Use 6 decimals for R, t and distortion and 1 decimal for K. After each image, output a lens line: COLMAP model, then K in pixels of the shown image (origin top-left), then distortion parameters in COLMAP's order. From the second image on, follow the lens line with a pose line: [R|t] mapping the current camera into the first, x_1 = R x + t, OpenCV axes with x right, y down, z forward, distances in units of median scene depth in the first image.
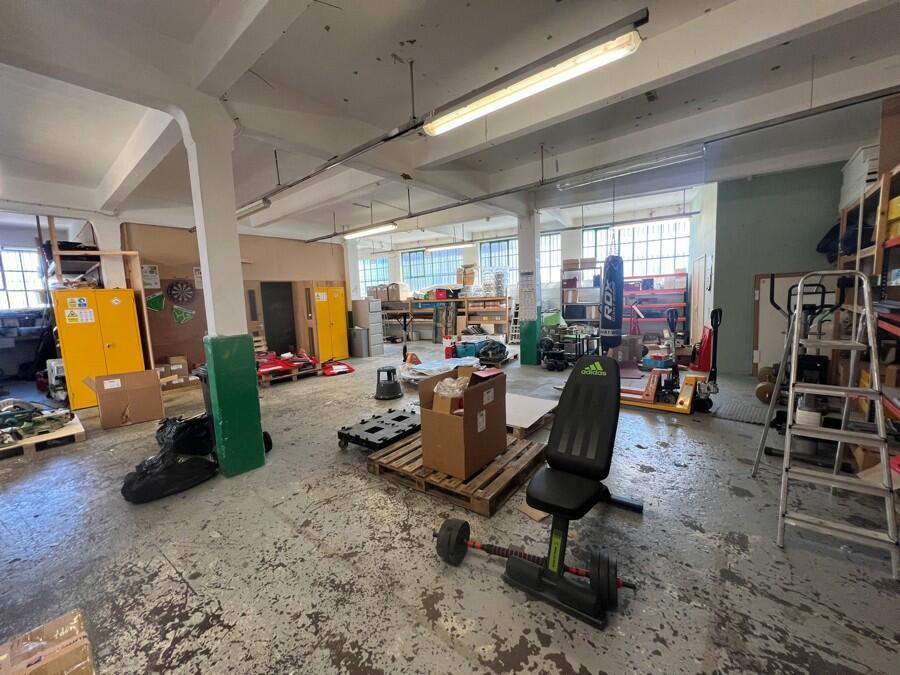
lens RADIAL K [[360.3, 0, 446.9], [0, 360.3, 336.5], [0, 0, 1]] dist [0.000994, -0.000073]
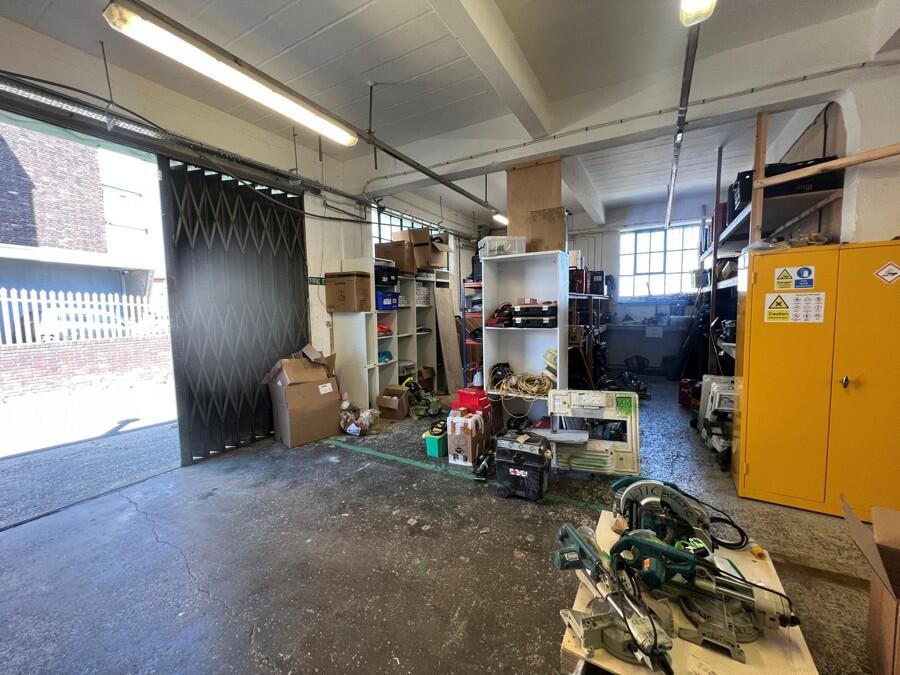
lens RADIAL K [[360.3, 0, 446.9], [0, 360.3, 336.5], [0, 0, 1]] dist [0.000994, -0.000073]
pose [[0.166207, 0.122098, -0.978503, -0.437643], [-0.090602, 0.989998, 0.108143, -0.020844], [0.981920, 0.070680, 0.175607, 0.338688]]
